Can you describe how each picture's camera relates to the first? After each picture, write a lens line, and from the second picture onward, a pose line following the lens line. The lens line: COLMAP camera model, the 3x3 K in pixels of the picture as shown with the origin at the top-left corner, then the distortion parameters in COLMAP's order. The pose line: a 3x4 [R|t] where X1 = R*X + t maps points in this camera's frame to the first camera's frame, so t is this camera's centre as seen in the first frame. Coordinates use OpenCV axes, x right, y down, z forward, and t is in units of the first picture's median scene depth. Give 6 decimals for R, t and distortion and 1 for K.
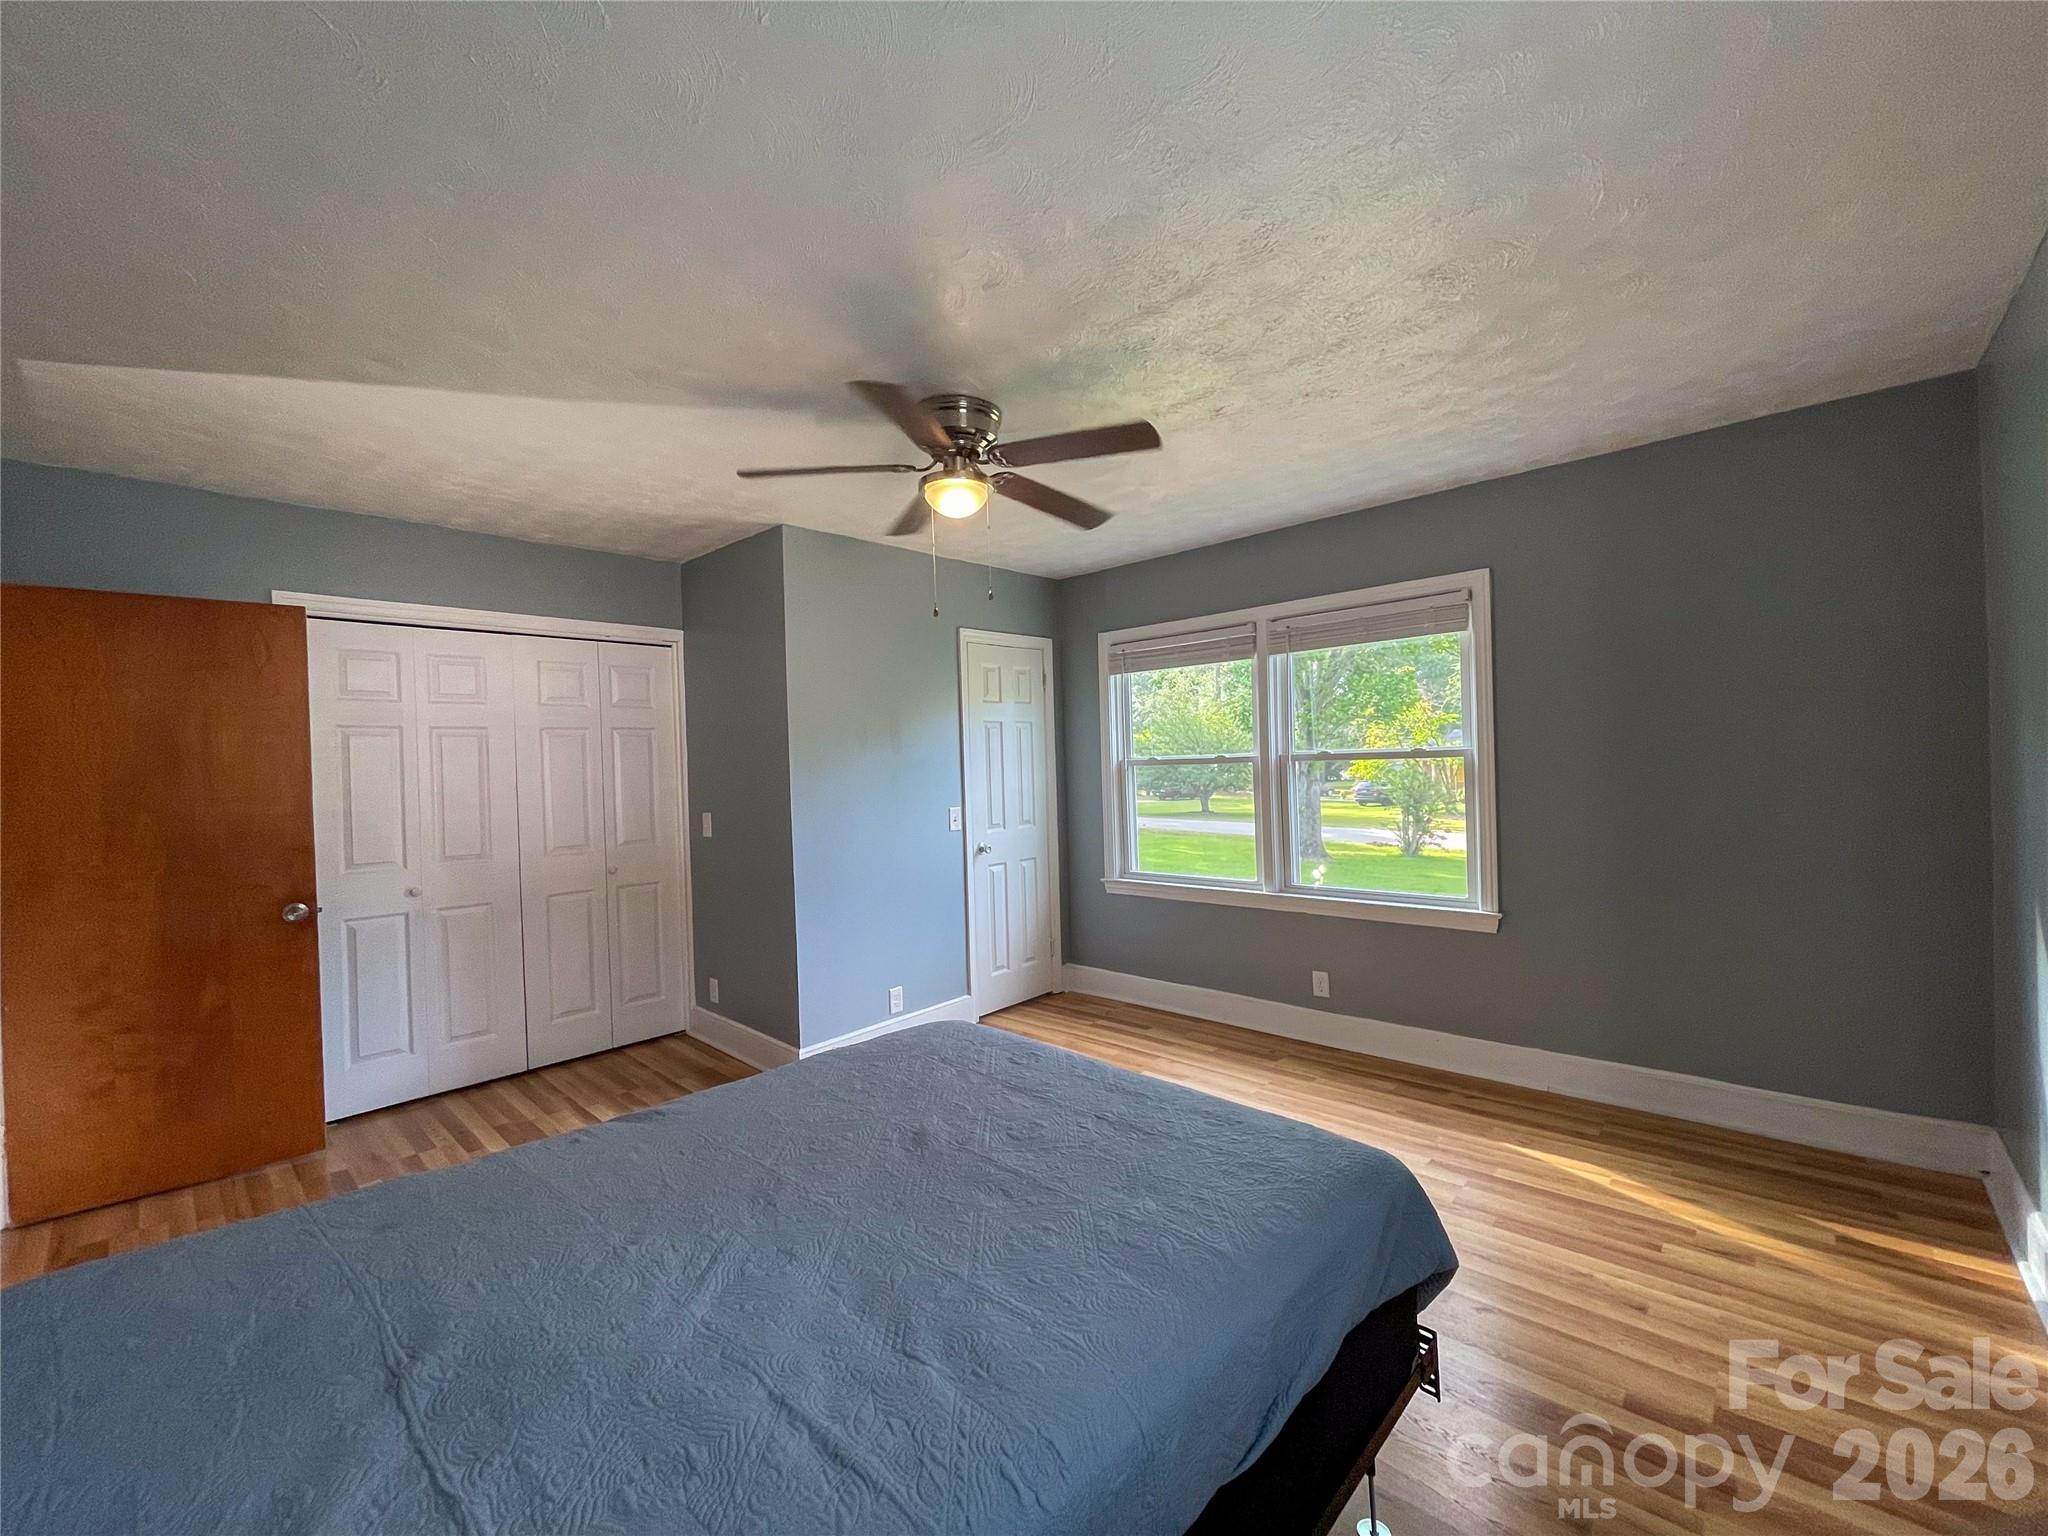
lens RADIAL K [[826.1, 0, 1023.1], [0, 826.1, 773.6], [0, 0, 1]] dist [-0.007654, 0.001836]
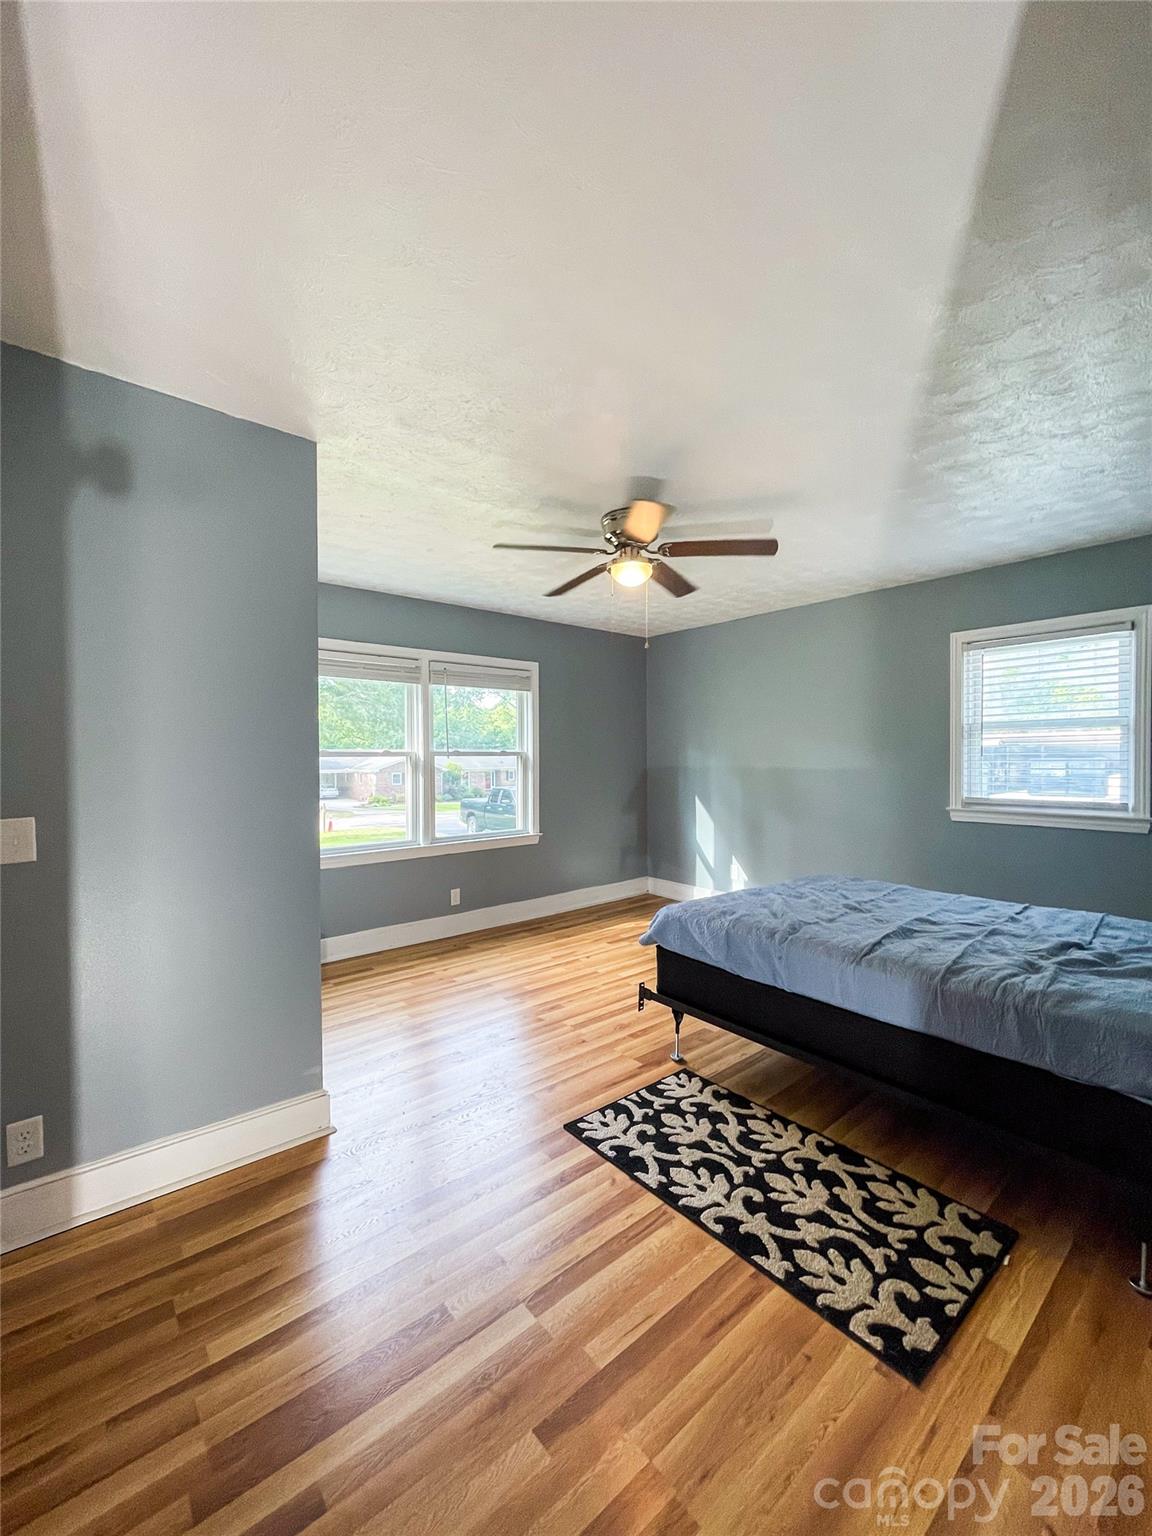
lens RADIAL K [[619.6, 0, 576.4], [0, 619.6, 759.1], [0, 0, 1]] dist [-0.007654, 0.001836]
pose [[0.123885, 0.023479, 0.992019, -0.833587], [0.010067, 0.999639, -0.024917, 0.024127], [-0.992246, 0.013073, 0.123604, 0.652601]]
